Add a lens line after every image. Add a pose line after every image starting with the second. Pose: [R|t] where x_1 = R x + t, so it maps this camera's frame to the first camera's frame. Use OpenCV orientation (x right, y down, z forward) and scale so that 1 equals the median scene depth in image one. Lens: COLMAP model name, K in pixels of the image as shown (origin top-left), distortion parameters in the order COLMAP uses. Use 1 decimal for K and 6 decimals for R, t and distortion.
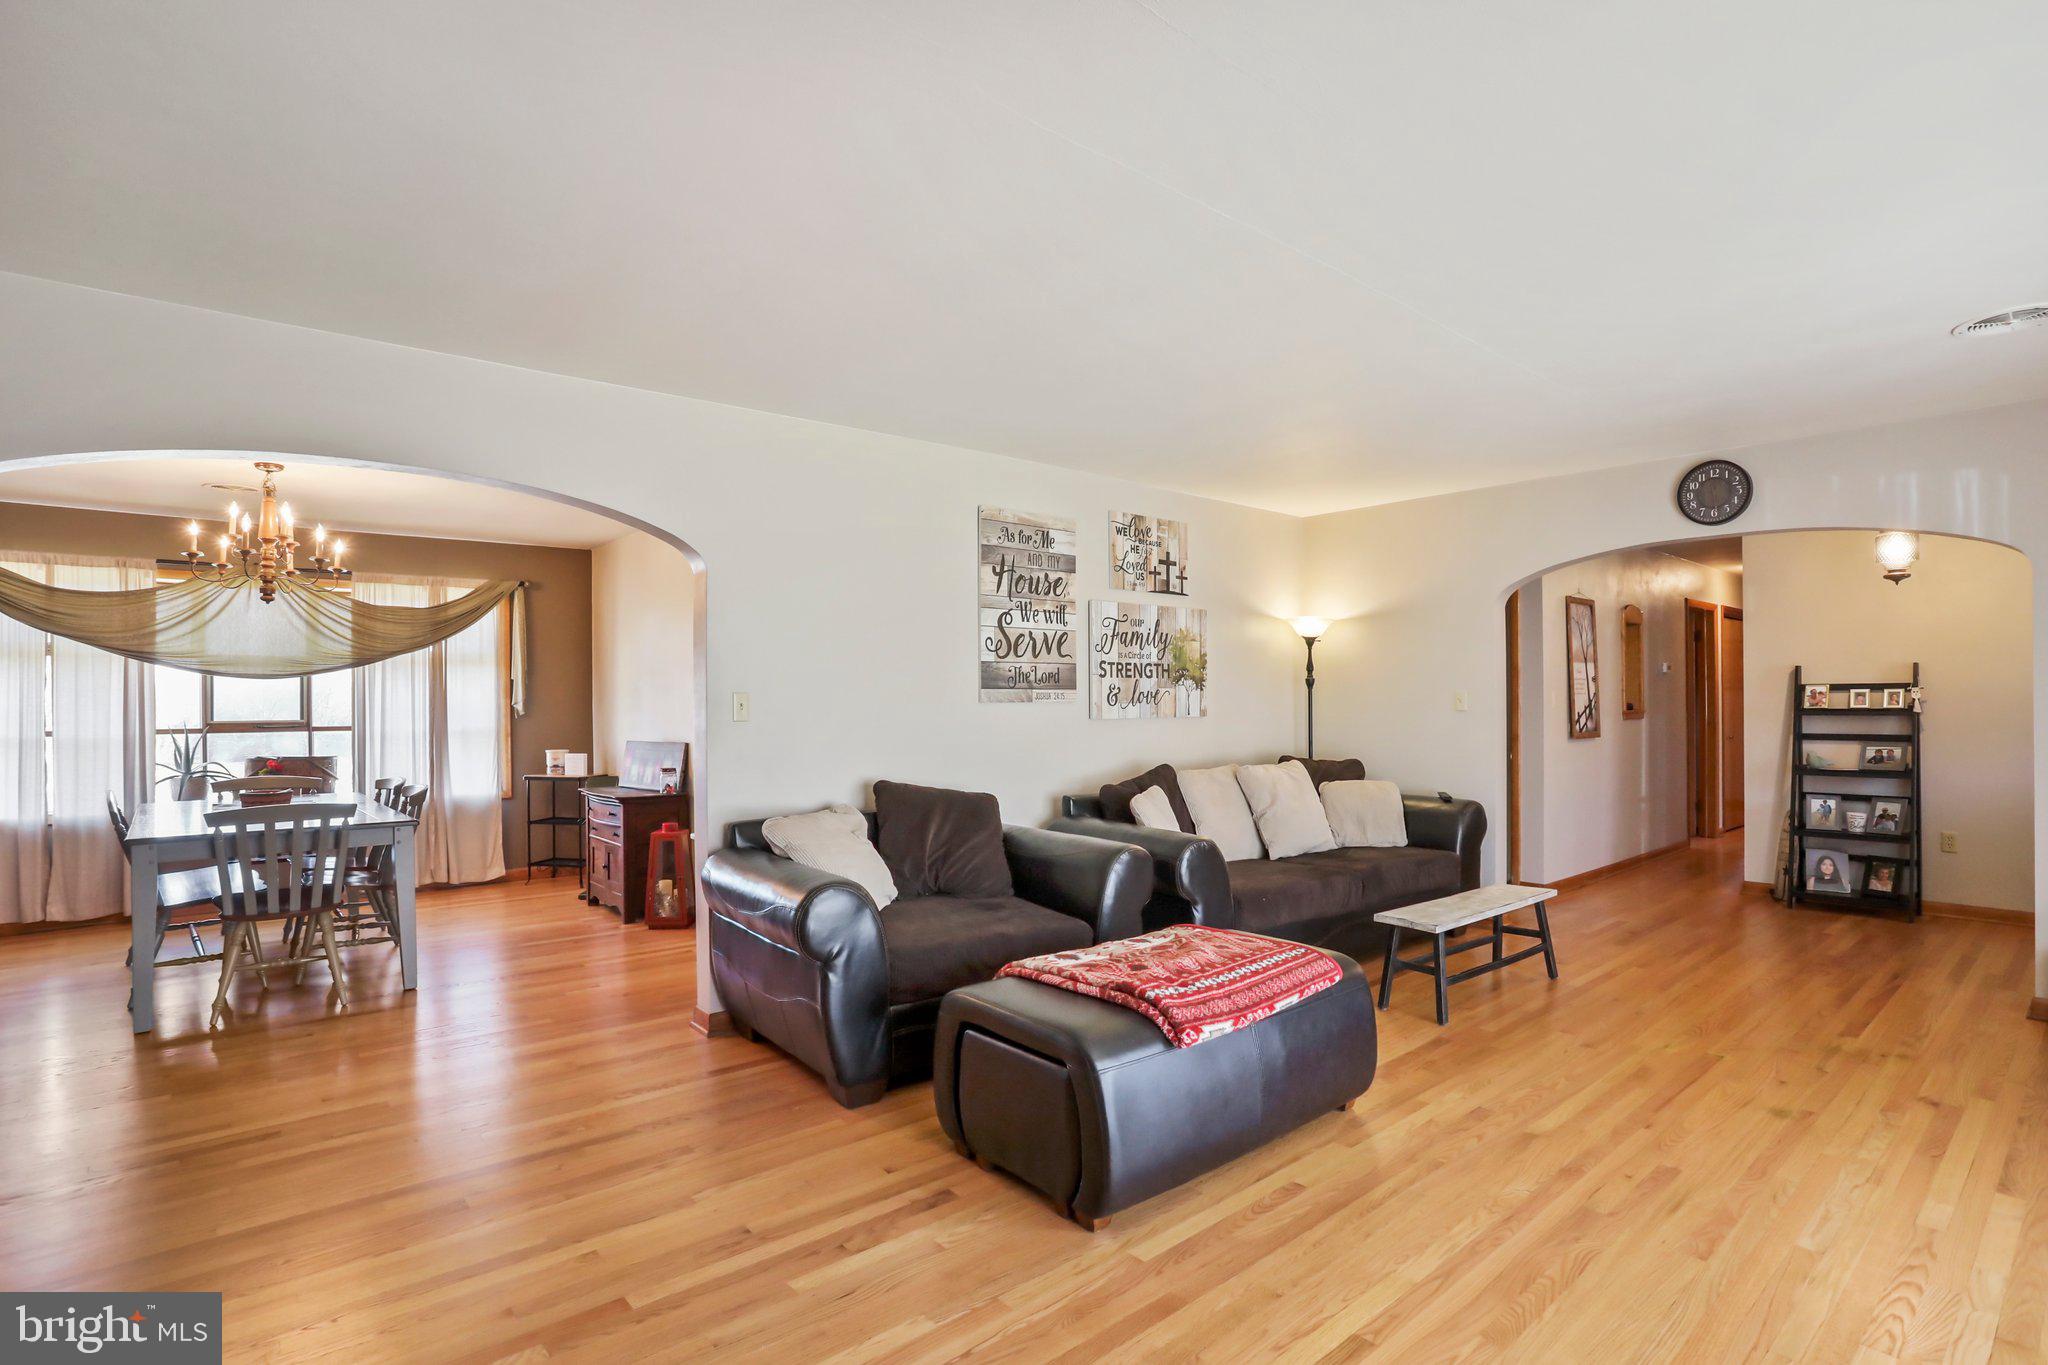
lens RADIAL K [[1006.9, 0, 1038.3], [0, 1006.9, 698.8], [0, 0, 1]] dist [-0.069539, 0.025228]
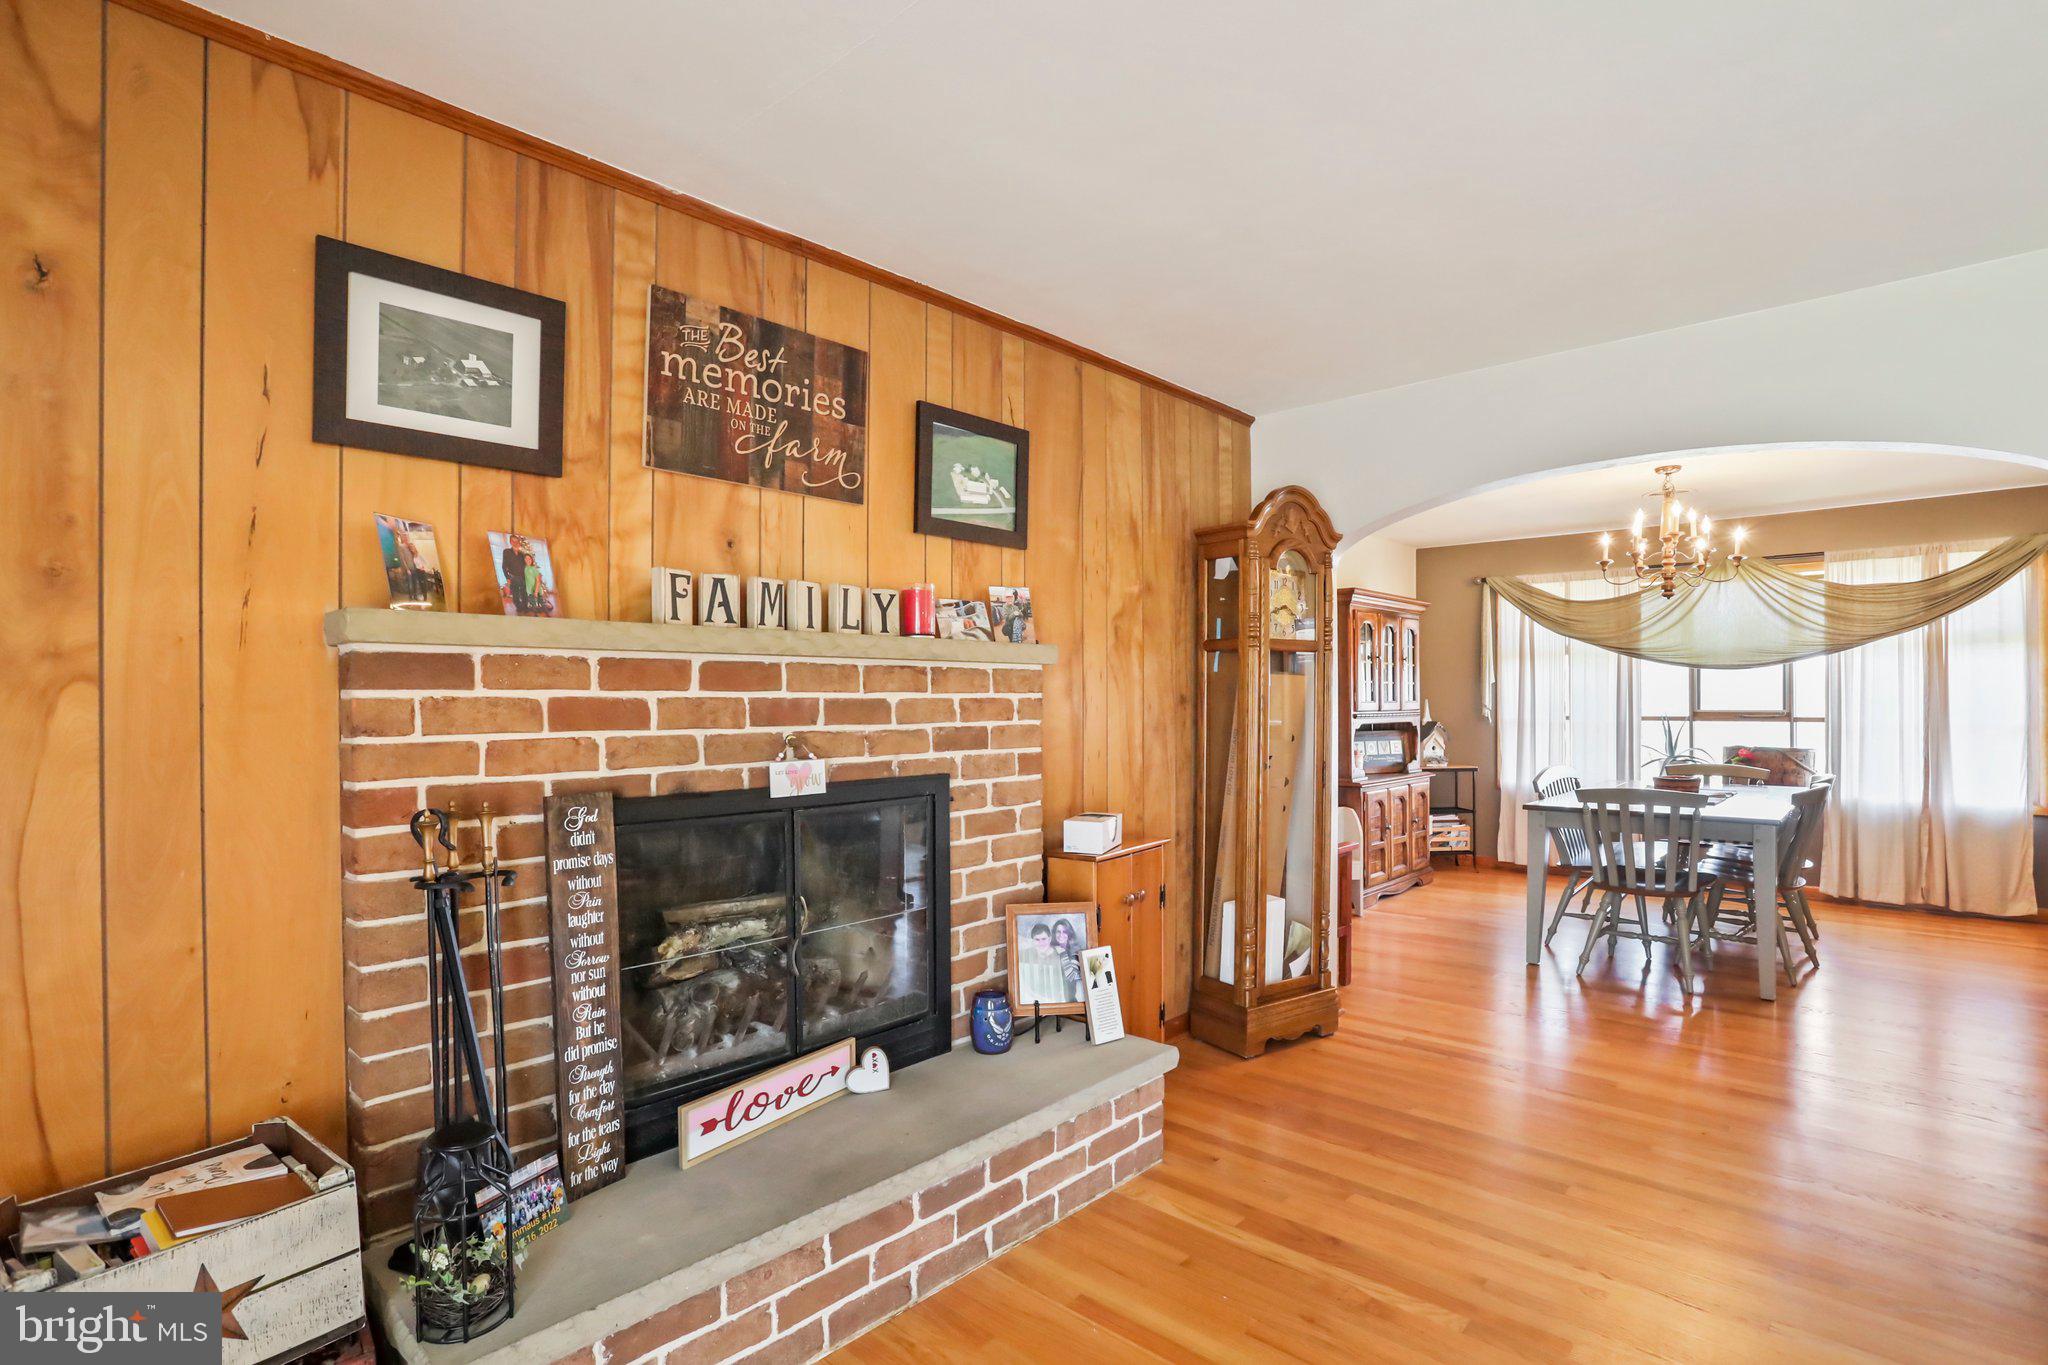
lens RADIAL K [[1006.9, 0, 1005.6], [0, 1006.9, 701.7], [0, 0, 1]] dist [-0.069539, 0.025228]
pose [[0.100572, 0.008298, -0.994895, 0.144723], [0.006033, 0.999942, 0.008950, -0.000136], [0.994912, -0.006903, 0.100516, 0.131494]]
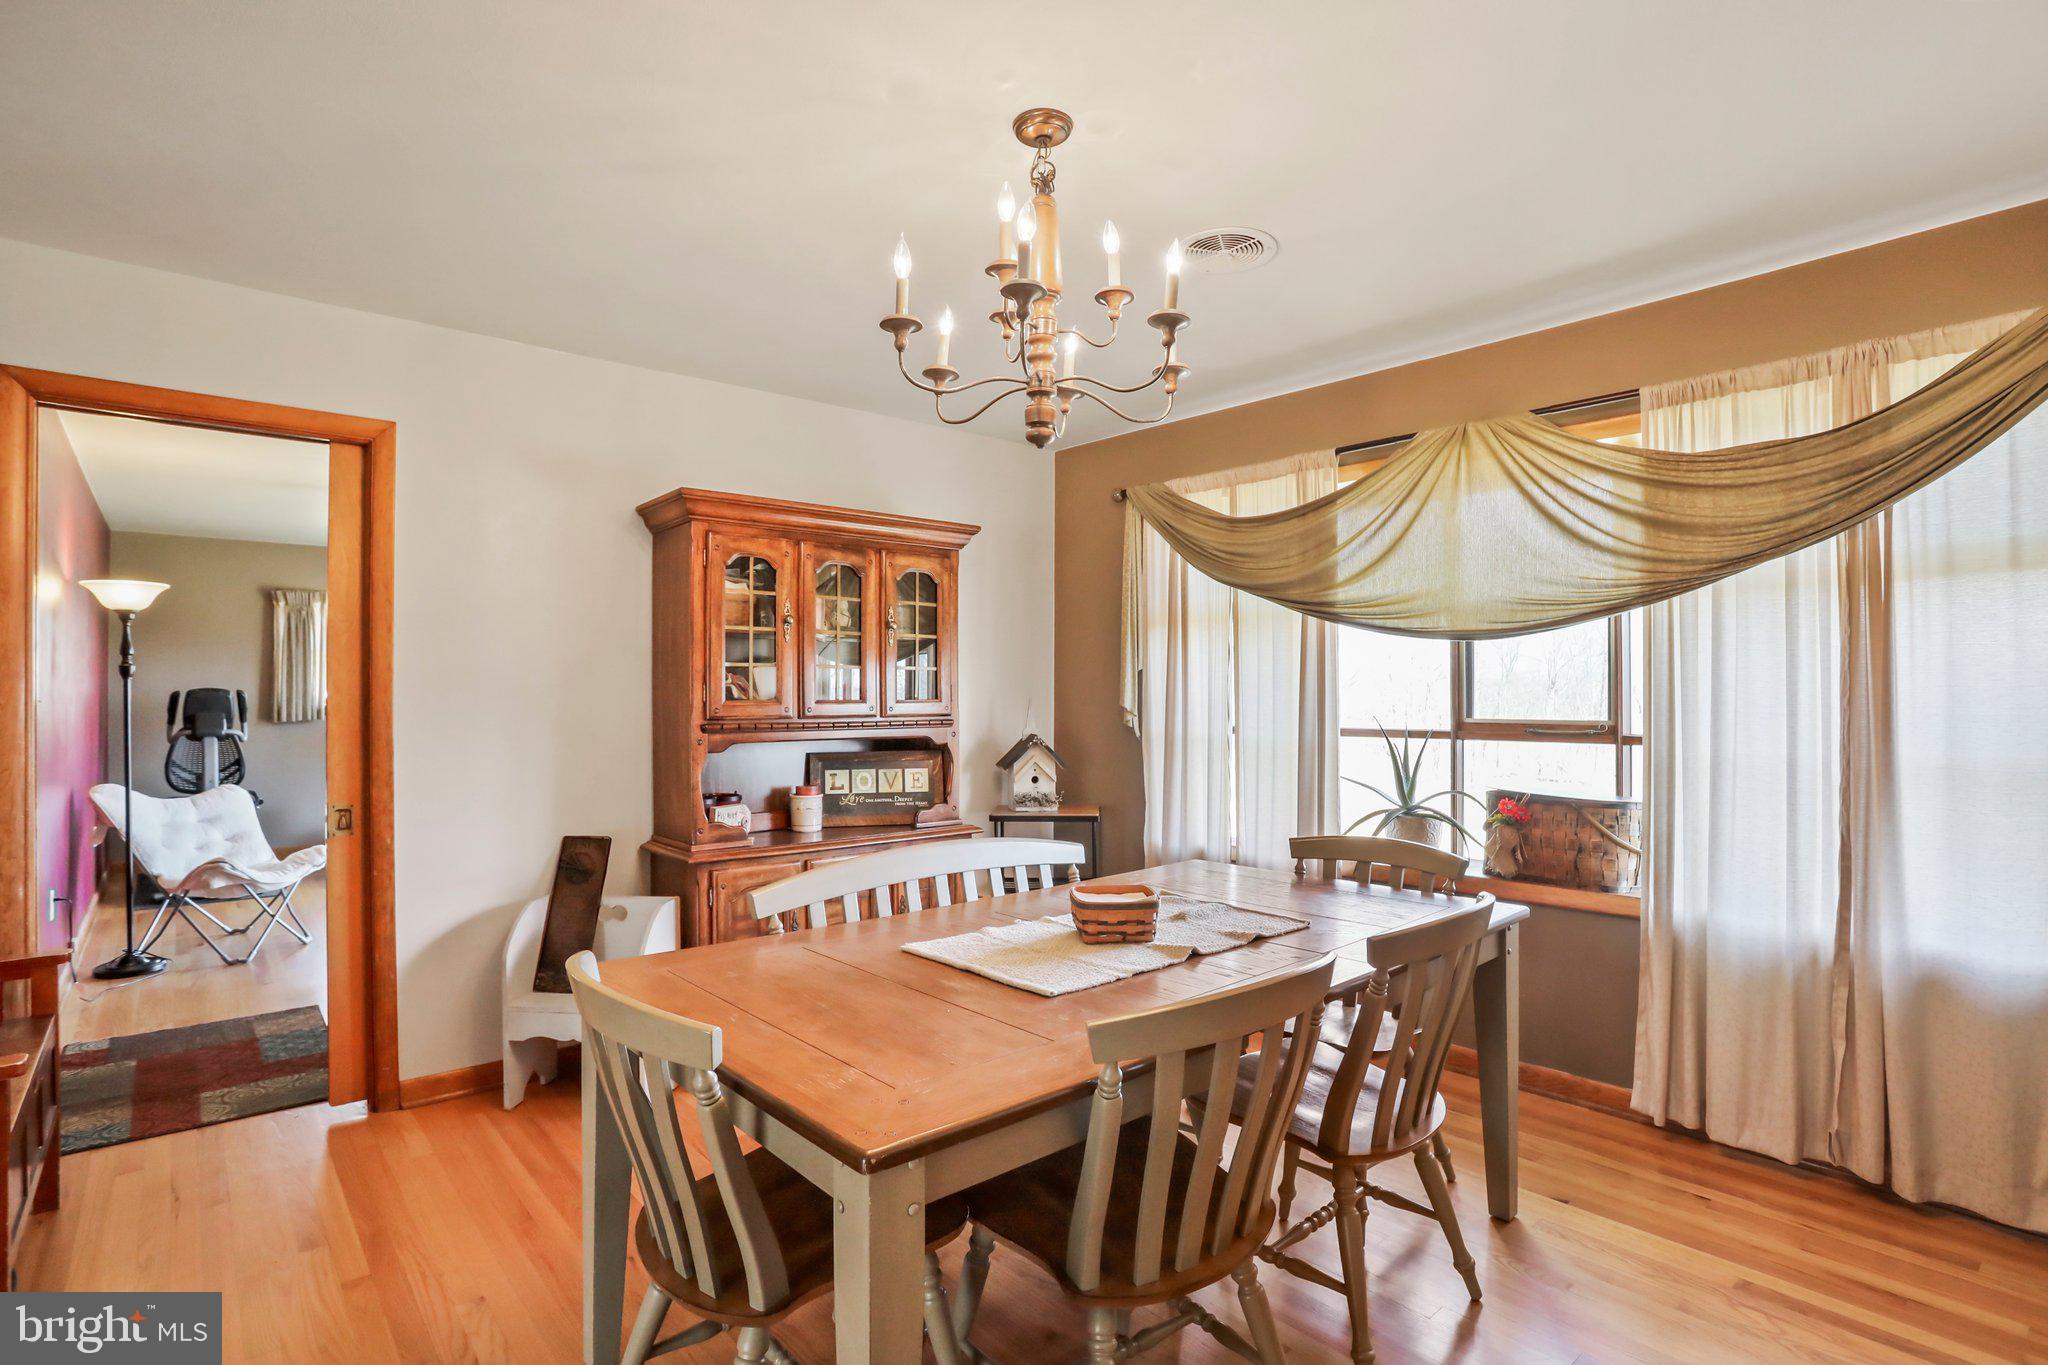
lens RADIAL K [[1006.9, 0, 1025.4], [0, 1006.9, 690.1], [0, 0, 1]] dist [-0.069539, 0.025228]
pose [[0.012723, -0.000073, -0.999919, -0.271425], [0.002106, 0.999998, -0.000046, 0.005614], [0.999917, -0.002105, 0.012723, 0.735825]]
